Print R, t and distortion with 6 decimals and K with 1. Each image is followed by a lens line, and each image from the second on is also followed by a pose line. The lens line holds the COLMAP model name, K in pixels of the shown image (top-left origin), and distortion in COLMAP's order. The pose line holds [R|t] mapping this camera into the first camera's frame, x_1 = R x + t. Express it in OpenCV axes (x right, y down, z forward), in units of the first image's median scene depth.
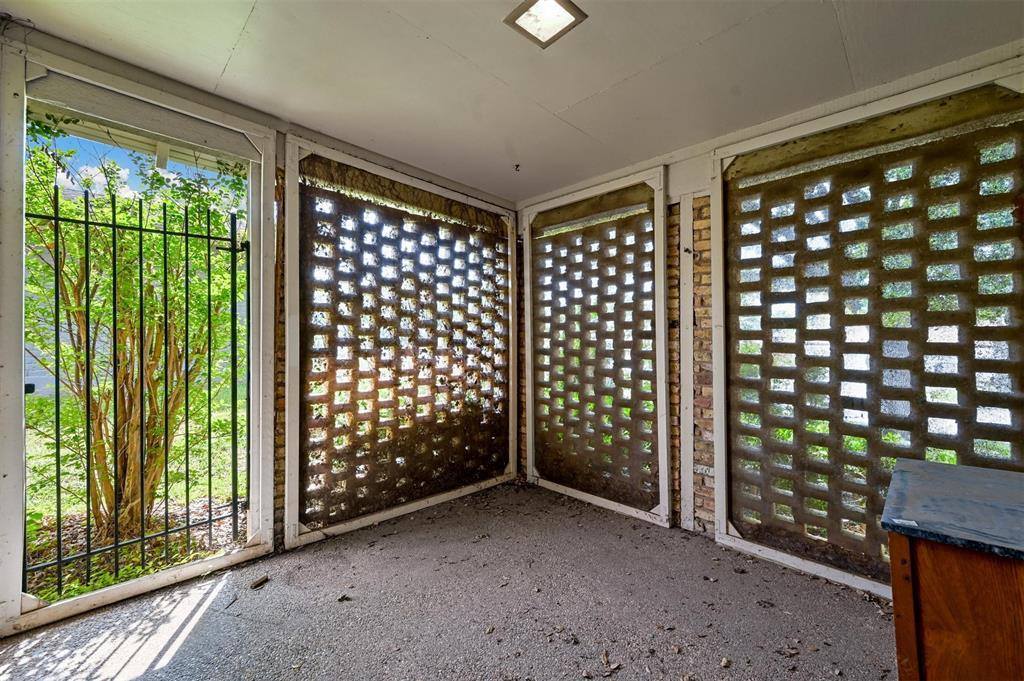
lens RADIAL K [[401.6, 0, 513.1], [0, 401.6, 338.0], [0, 0, 1]] dist [-0.000511, 0.000025]
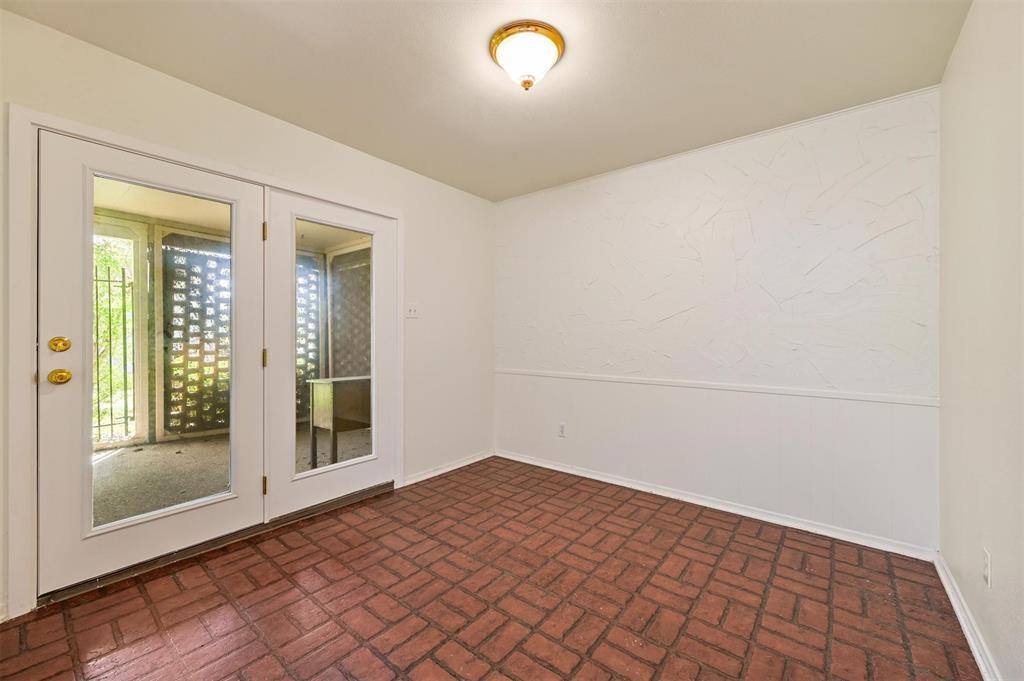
lens RADIAL K [[401.6, 0, 514.0], [0, 401.6, 338.8], [0, 0, 1]] dist [-0.000511, 0.000025]
pose [[0.996341, -0.003535, 0.085392, 0.888518], [0.002725, 0.999950, 0.009604, 0.016747], [-0.085421, -0.009336, 0.996301, -0.958934]]
